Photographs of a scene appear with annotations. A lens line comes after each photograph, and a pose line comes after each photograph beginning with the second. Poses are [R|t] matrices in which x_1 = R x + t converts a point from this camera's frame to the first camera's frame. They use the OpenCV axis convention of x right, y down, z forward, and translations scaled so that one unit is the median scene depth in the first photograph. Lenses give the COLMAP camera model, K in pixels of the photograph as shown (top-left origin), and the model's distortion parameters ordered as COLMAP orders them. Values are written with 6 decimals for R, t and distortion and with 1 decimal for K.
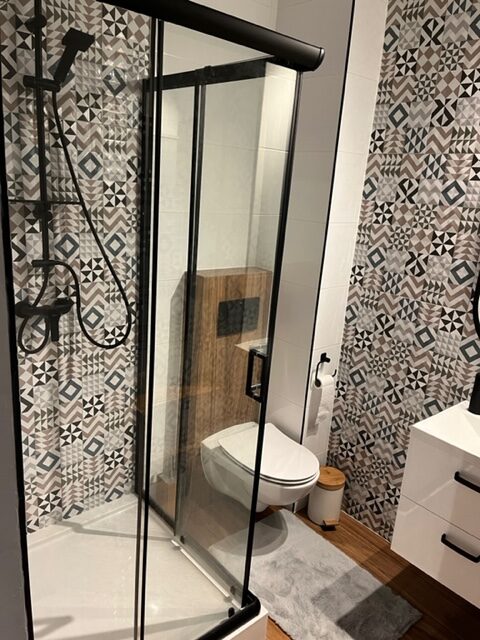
lens RADIAL K [[481.6, 0, 234.3], [0, 481.6, 323.9], [0, 0, 1]] dist [0.072915, -0.095353]
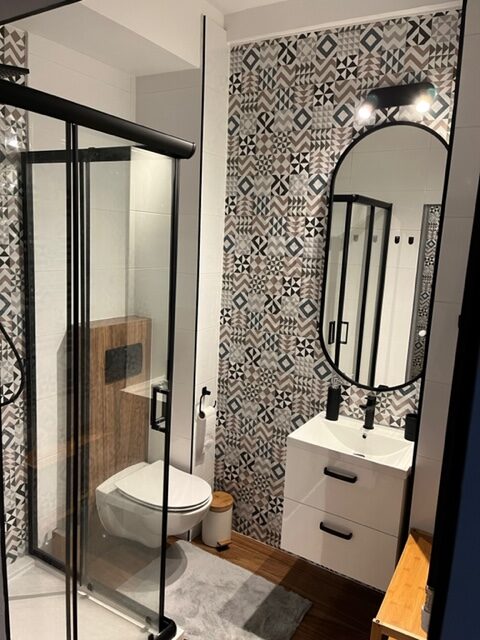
lens RADIAL K [[481.6, 0, 230.6], [0, 481.6, 323.2], [0, 0, 1]] dist [0.072915, -0.095353]
pose [[0.952534, -0.077242, 0.294469, -0.082947], [0.104635, 0.991415, -0.078412, 0.008008], [-0.285884, 0.105502, 0.952439, -0.112095]]
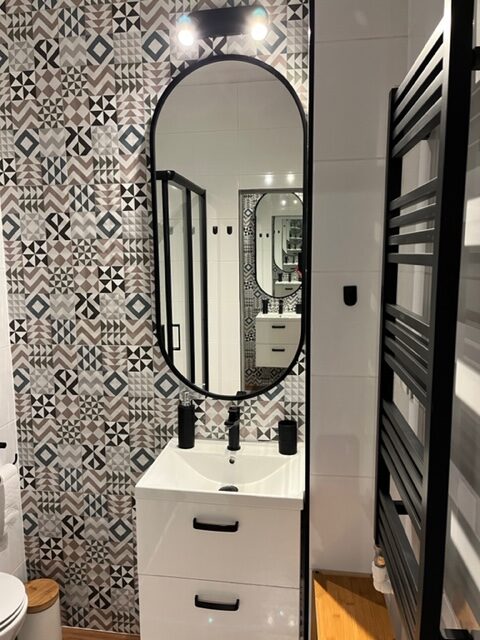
lens RADIAL K [[481.6, 0, 234.5], [0, 481.6, 322.4], [0, 0, 1]] dist [0.072915, -0.095353]
pose [[0.743722, -0.161520, 0.648683, -0.004048], [0.244157, 0.968965, -0.038659, 0.005814], [-0.622307, 0.187132, 0.760076, 0.161759]]
